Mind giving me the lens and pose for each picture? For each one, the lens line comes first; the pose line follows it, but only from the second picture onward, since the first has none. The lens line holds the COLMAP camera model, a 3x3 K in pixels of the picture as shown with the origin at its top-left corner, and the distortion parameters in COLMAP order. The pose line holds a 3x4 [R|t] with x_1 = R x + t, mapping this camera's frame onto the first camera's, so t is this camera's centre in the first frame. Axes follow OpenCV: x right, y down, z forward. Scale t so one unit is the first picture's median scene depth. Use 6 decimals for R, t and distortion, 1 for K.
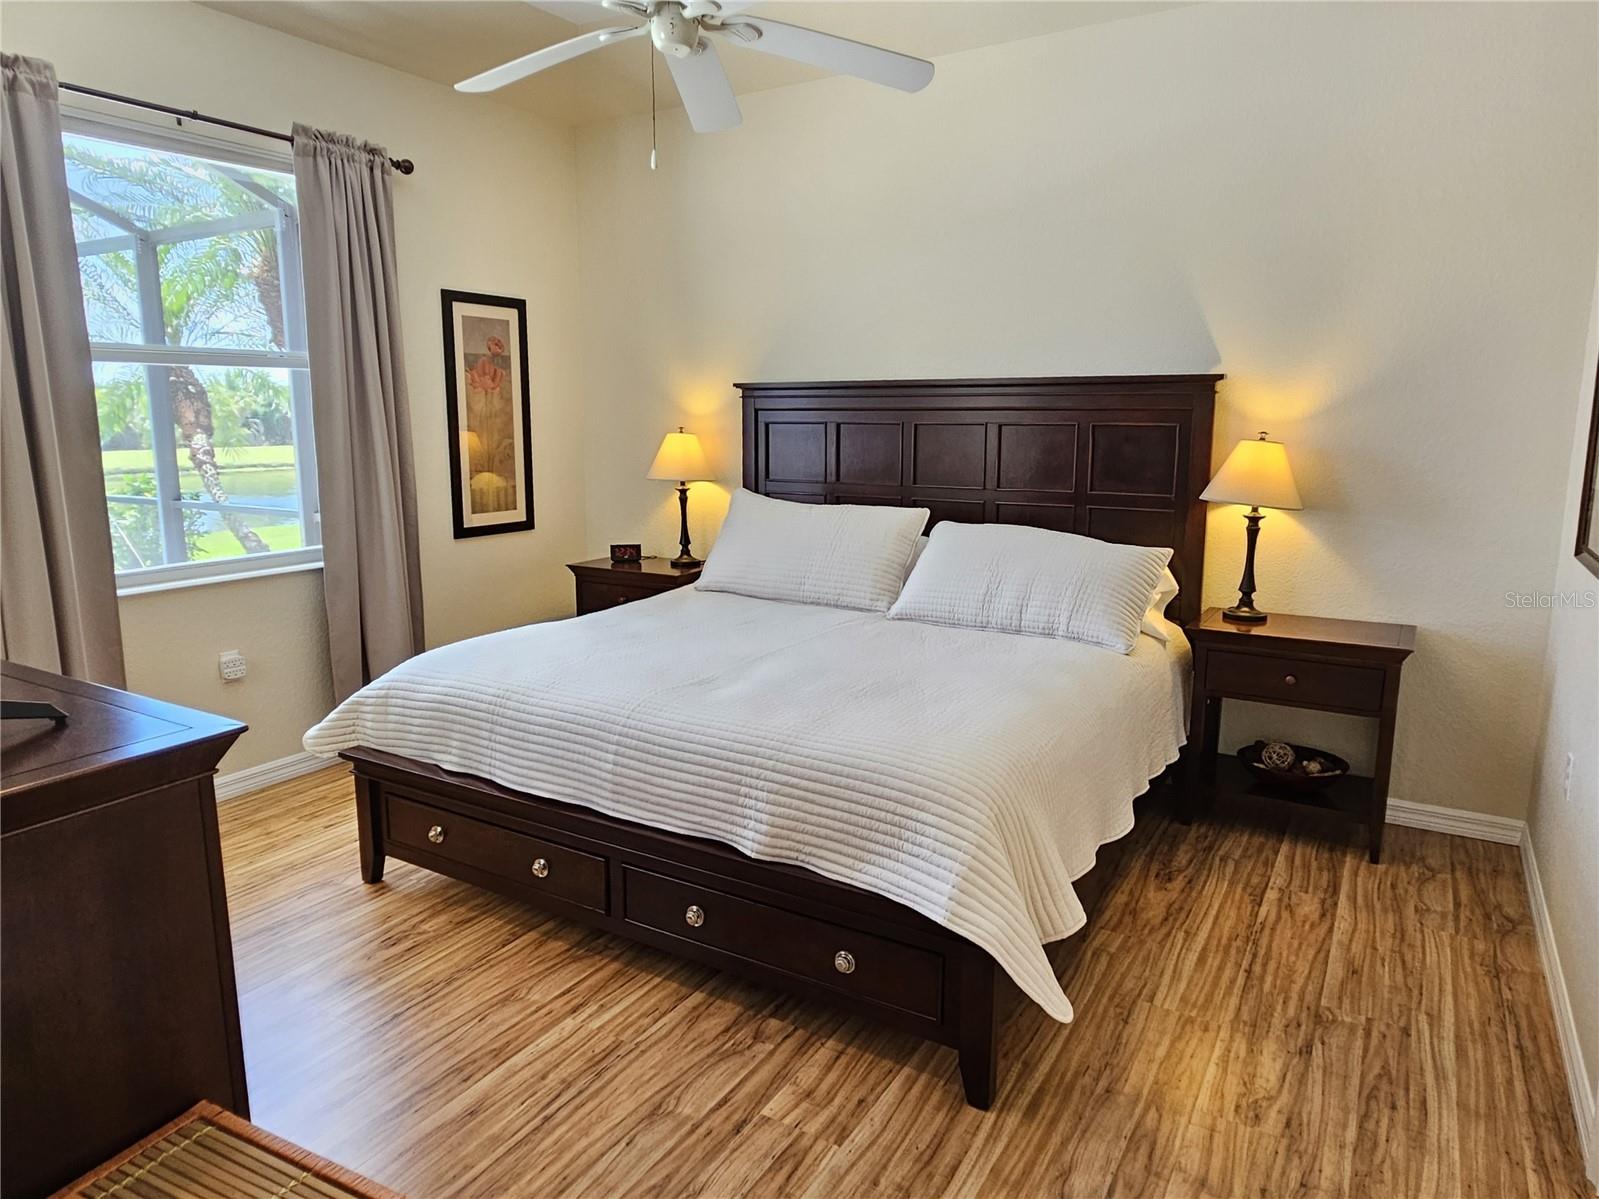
lens RADIAL K [[1030.6, 0, 771.1], [0, 1030.6, 587.4], [0, 0, 1]] dist [0.009561, -0.003941]
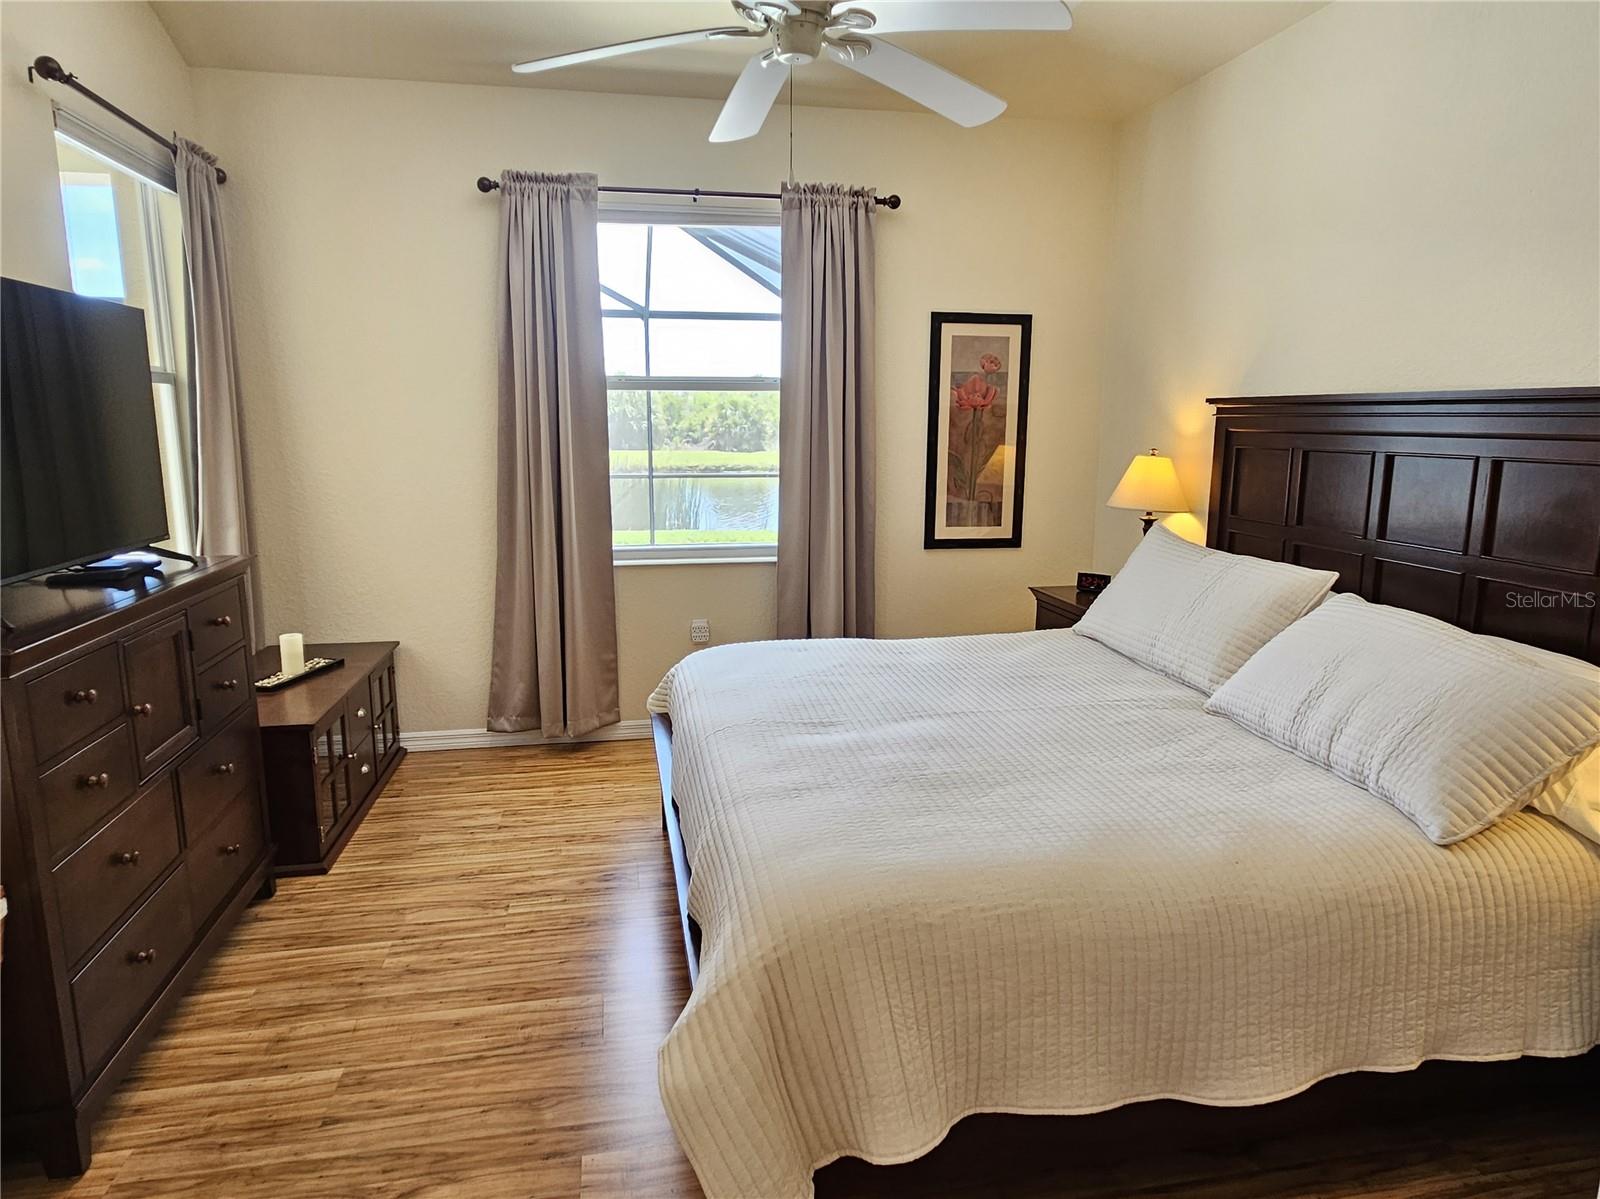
lens RADIAL K [[978.8, 0, 798.5], [0, 978.8, 593.9], [0, 0, 1]] dist [0.000657, 0.000669]
pose [[0.681610, 0.134271, -0.719291, 0.406486], [-0.127358, 0.989785, 0.064079, -0.060251], [0.720547, 0.047931, 0.691748, 0.265282]]
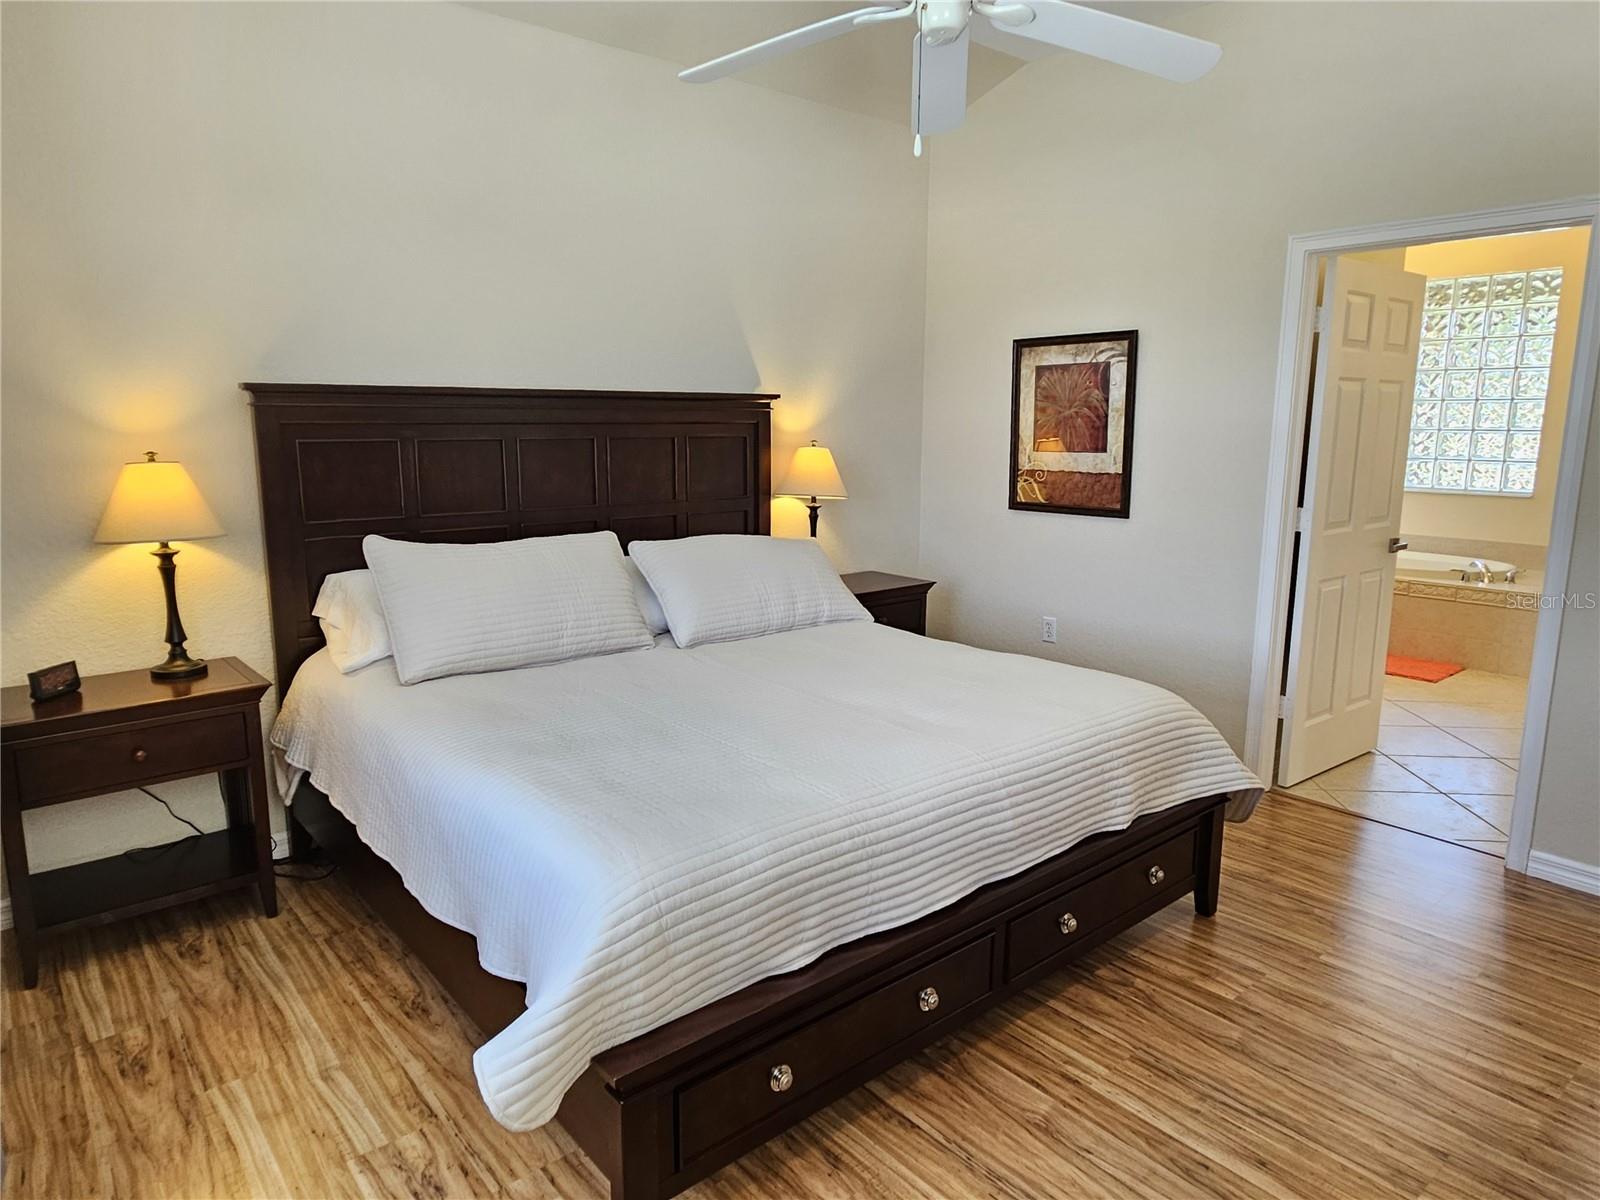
lens RADIAL K [[994.2, 0, 800.0], [0, 994.2, 600.0], [0, 0, 1]] dist [-0.003422, 0.000611]
pose [[0.304035, -0.166834, 0.937939, -0.666219], [0.158324, 0.979703, 0.122942, -0.102655], [-0.939413, 0.111120, 0.324278, 0.582951]]
